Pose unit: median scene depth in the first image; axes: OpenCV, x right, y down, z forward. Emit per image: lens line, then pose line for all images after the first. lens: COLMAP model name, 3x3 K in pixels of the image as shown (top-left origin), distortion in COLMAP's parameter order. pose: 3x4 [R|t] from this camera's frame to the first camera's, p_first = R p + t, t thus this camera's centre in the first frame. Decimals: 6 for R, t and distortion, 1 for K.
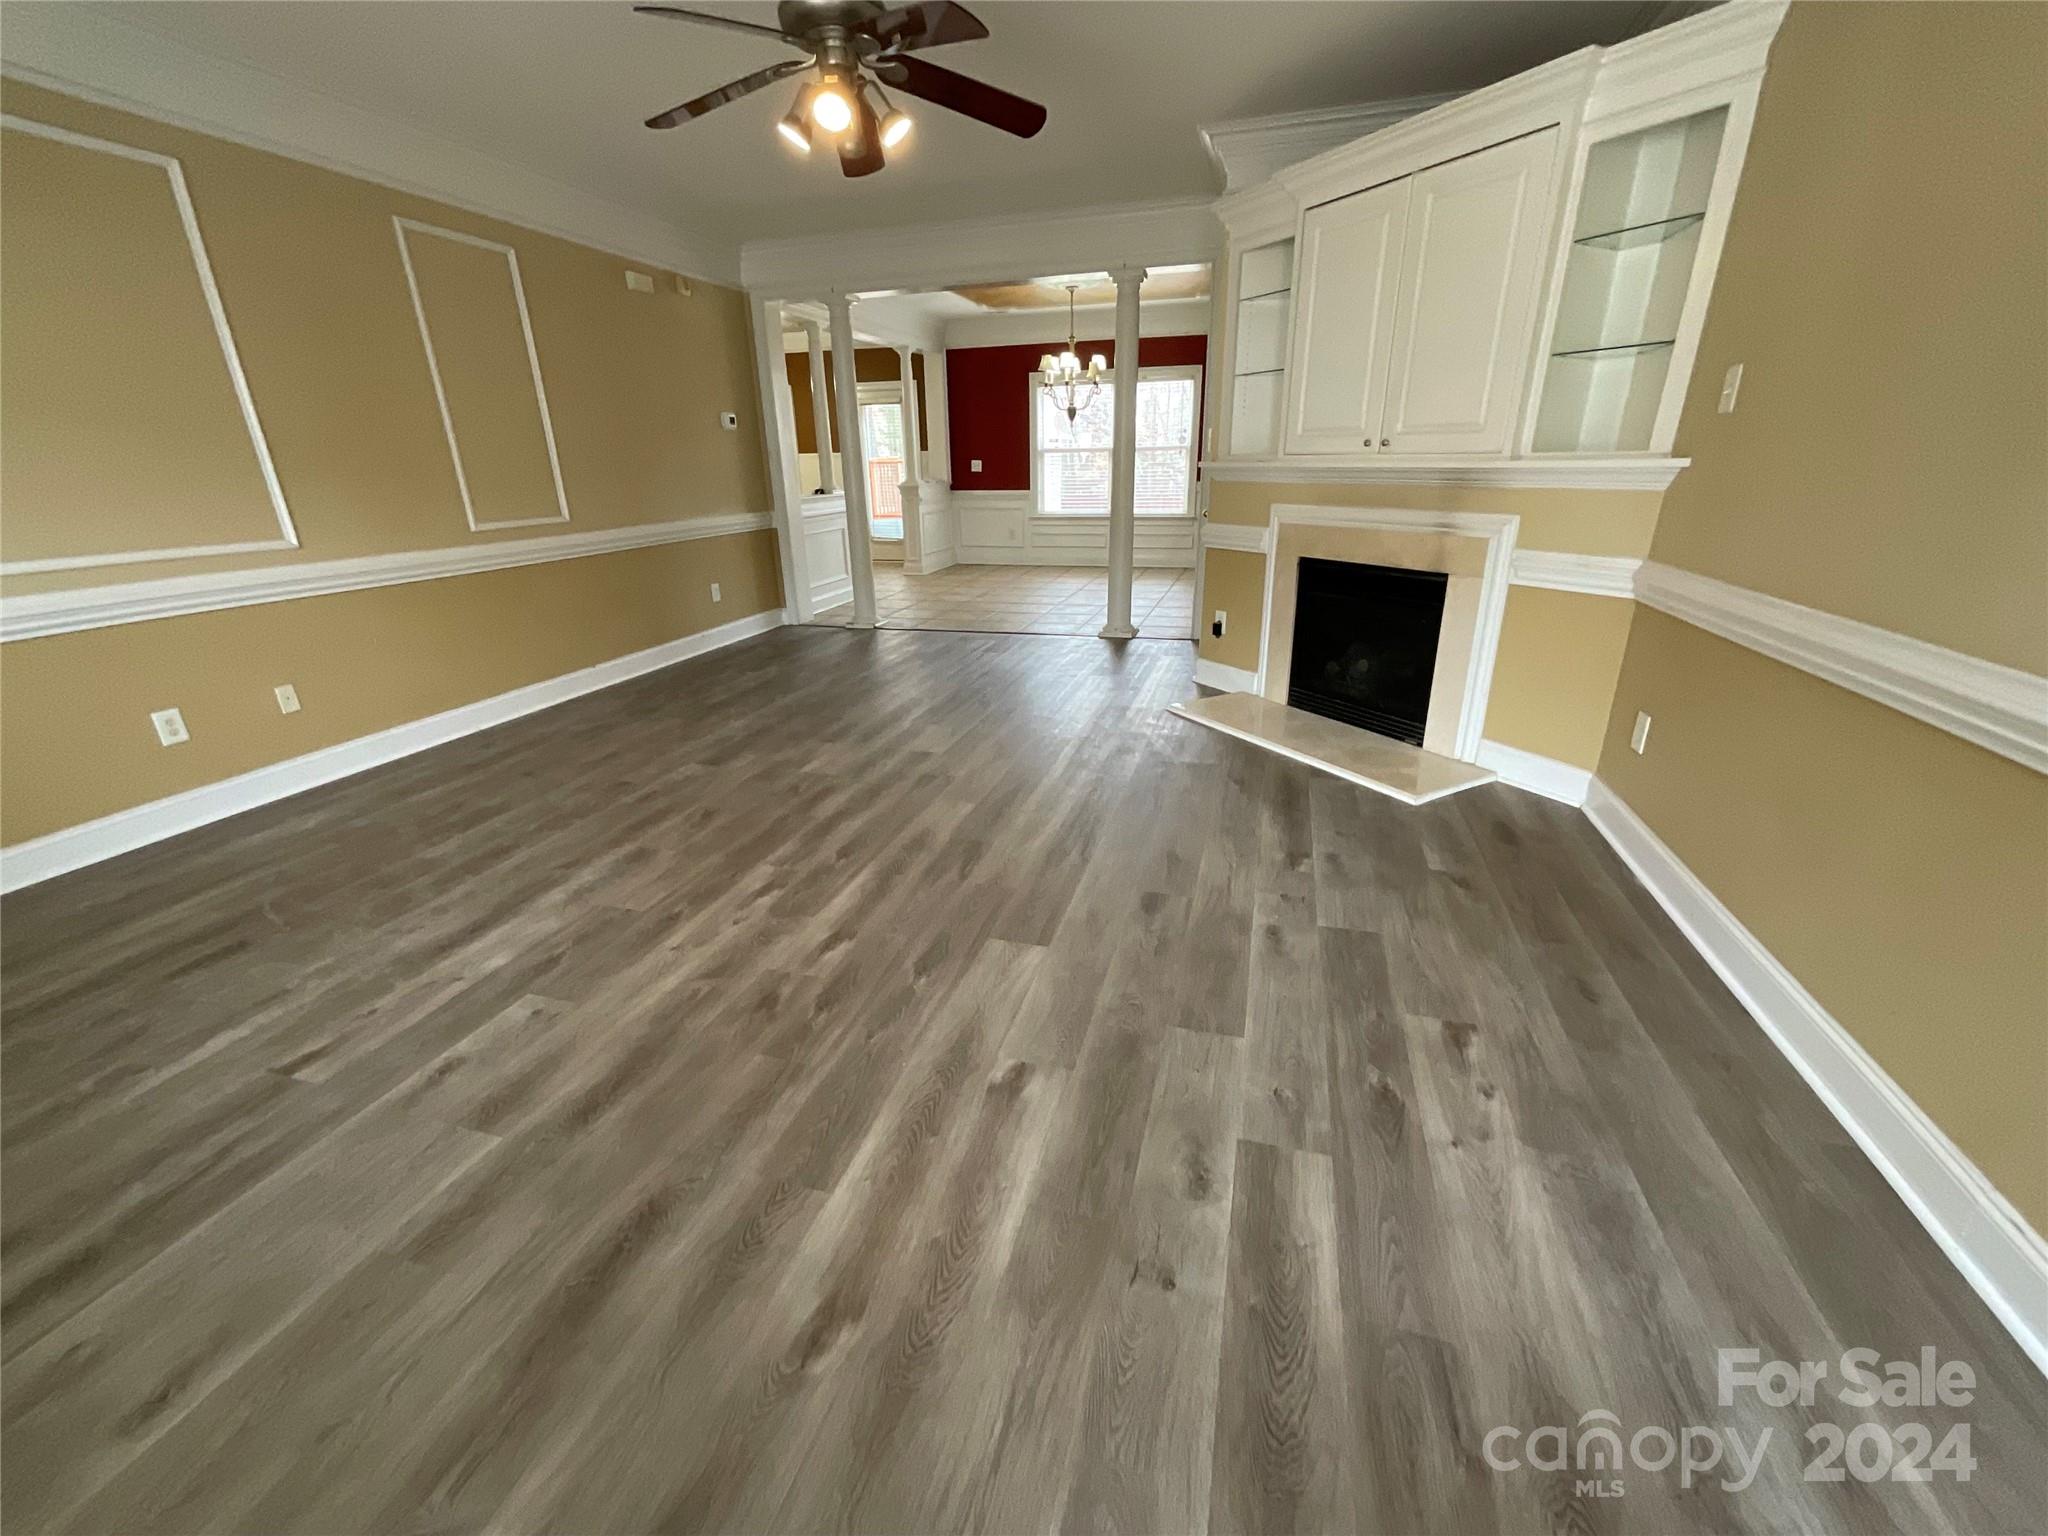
lens RADIAL K [[830.6, 0, 1024.0], [0, 830.6, 768.0], [0, 0, 1]] dist [-0.000627, 0.000044]
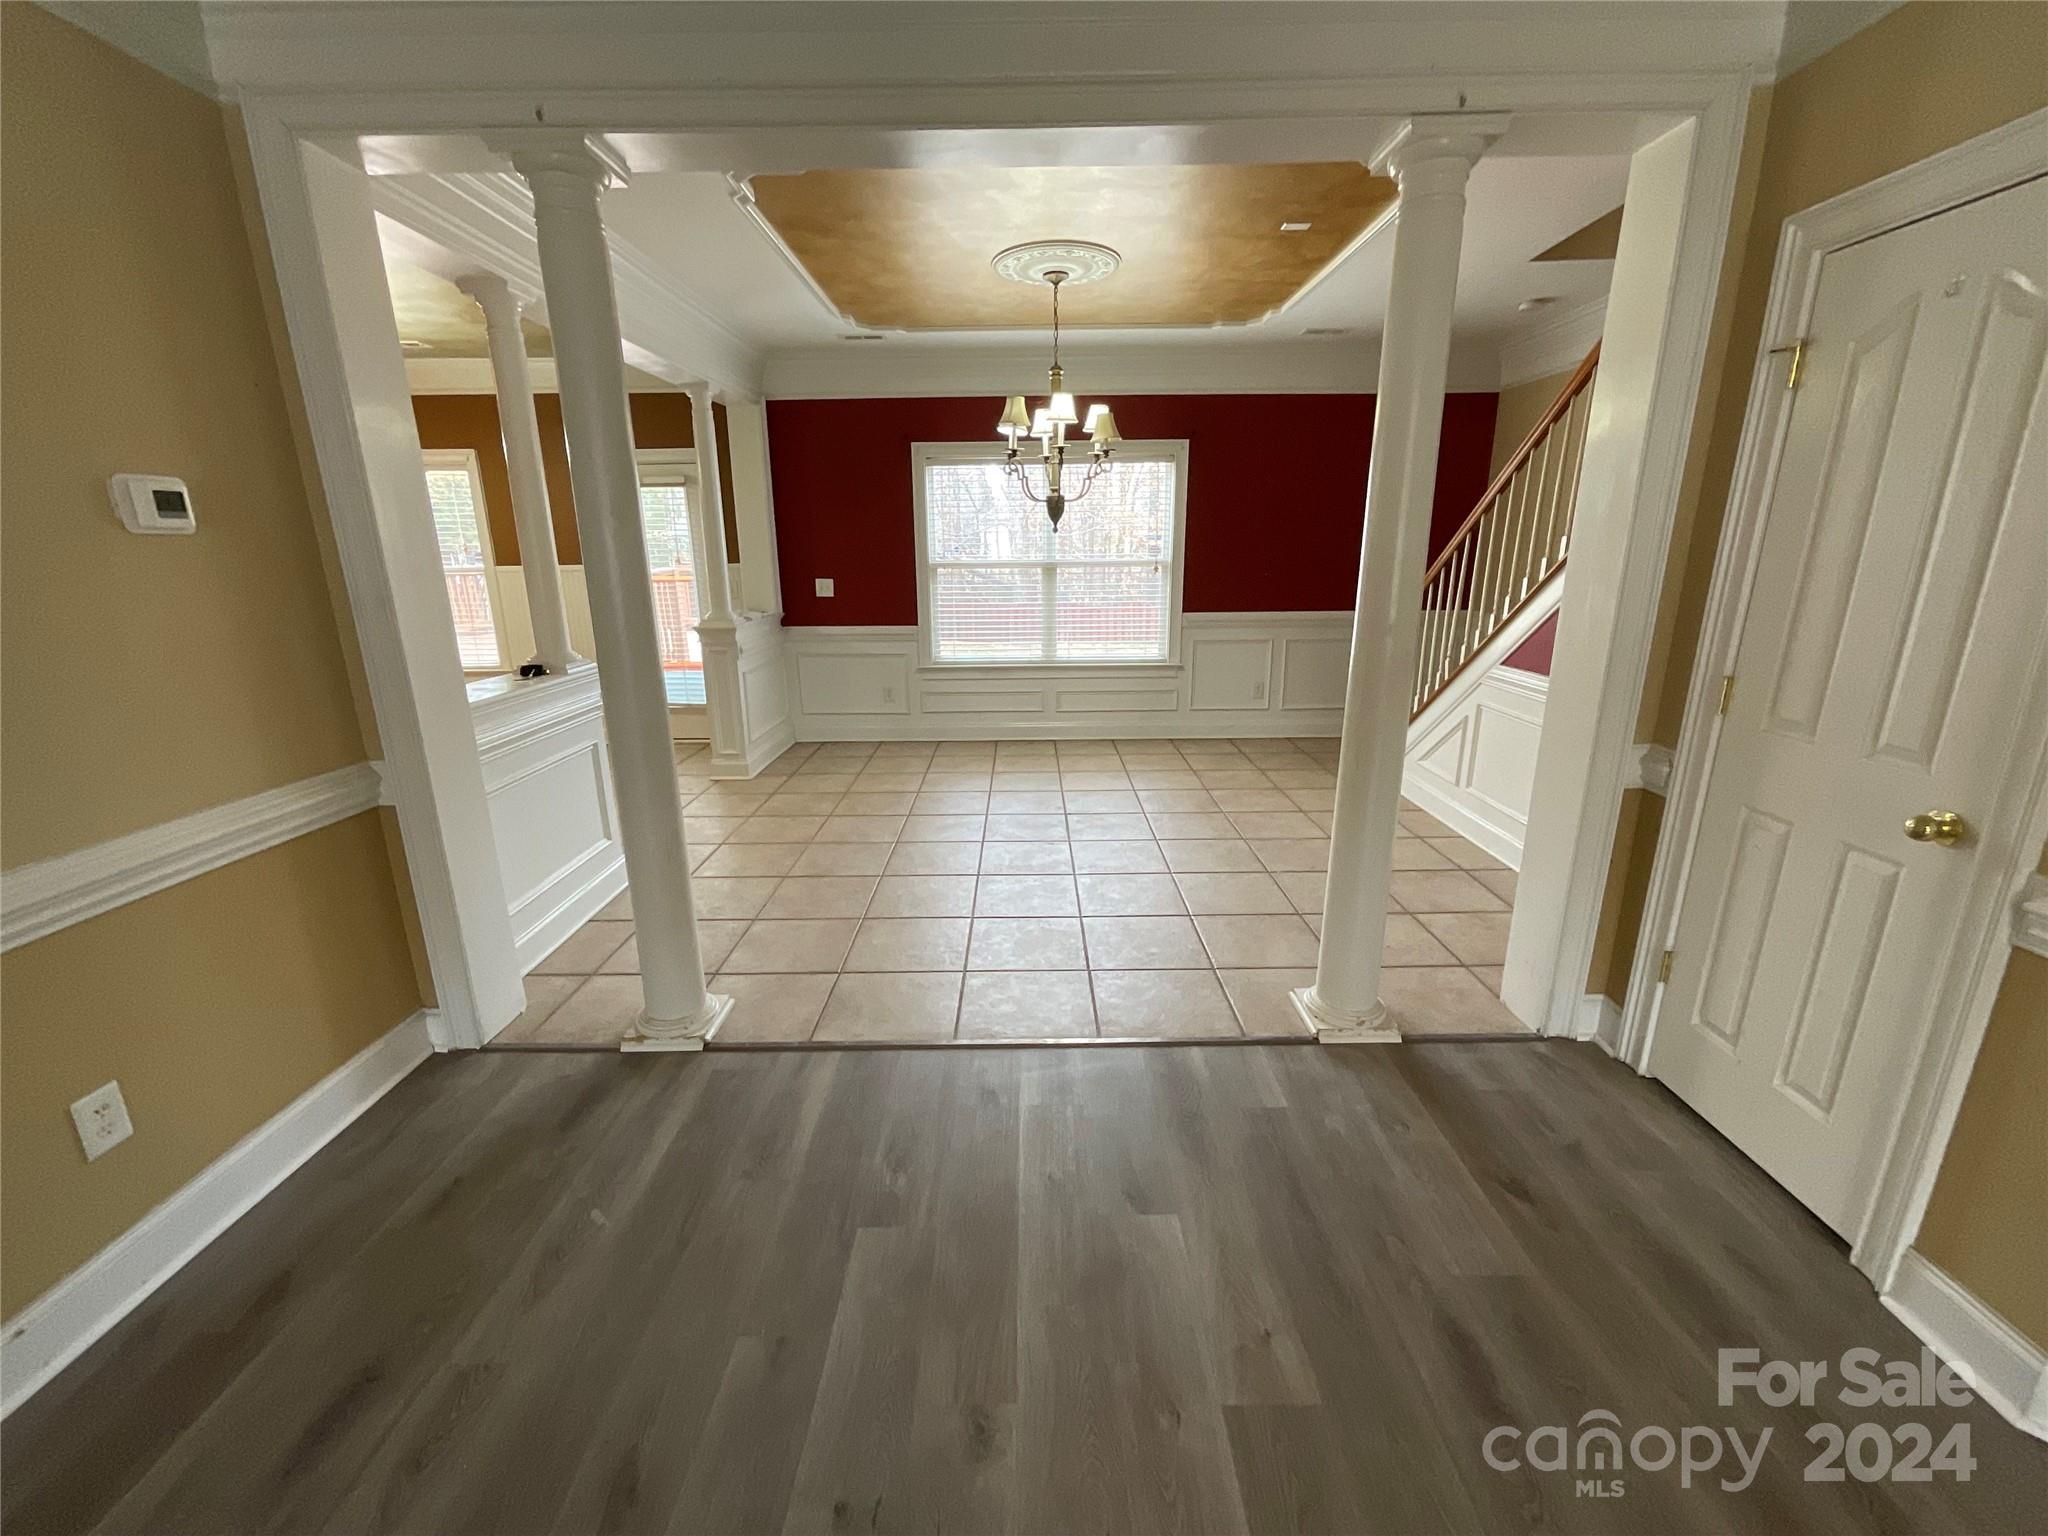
lens RADIAL K [[830.6, 0, 1024.0], [0, 830.6, 768.0], [0, 0, 1]] dist [-0.000627, 0.000044]
pose [[0.961408, -0.062461, 0.267943, -0.102848], [0.089256, 0.992024, -0.089006, -0.191234], [-0.260247, 0.109487, 0.959315, 0.452824]]
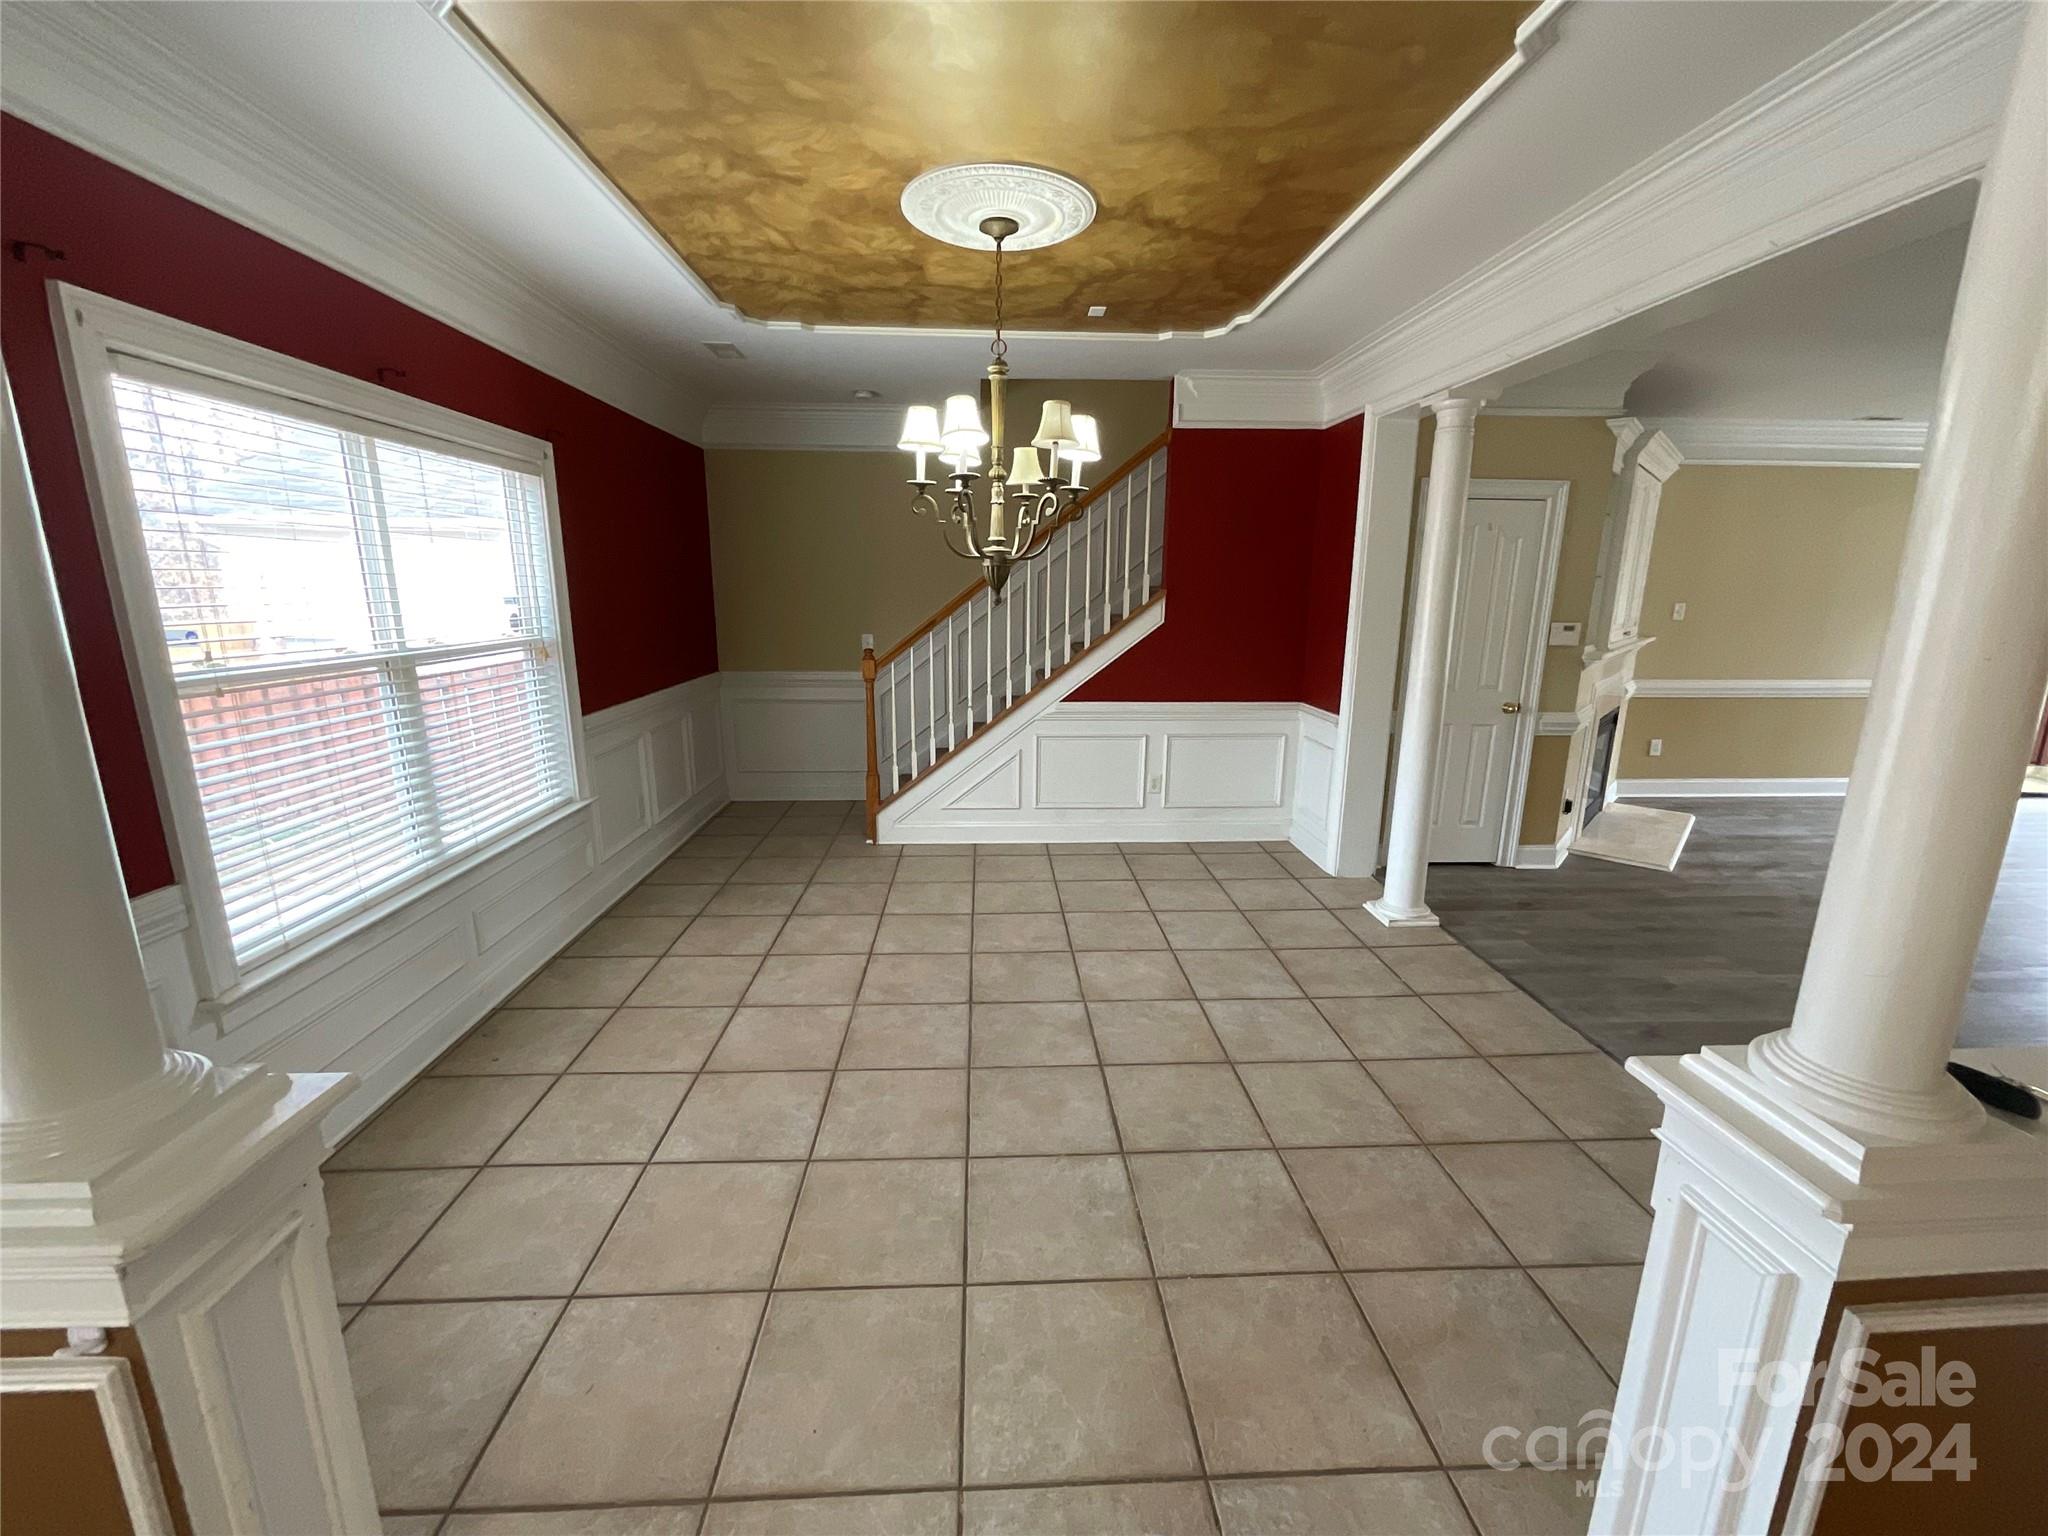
lens RADIAL K [[826.6, 0, 1025.4], [0, 826.6, 760.4], [0, 0, 1]] dist [-0.000606, -0.000025]
pose [[-0.321366, -0.180085, 0.929674, -0.260543], [0.331436, 0.898264, 0.288570, -0.395317], [-0.887059, 0.400864, -0.228984, 0.967659]]
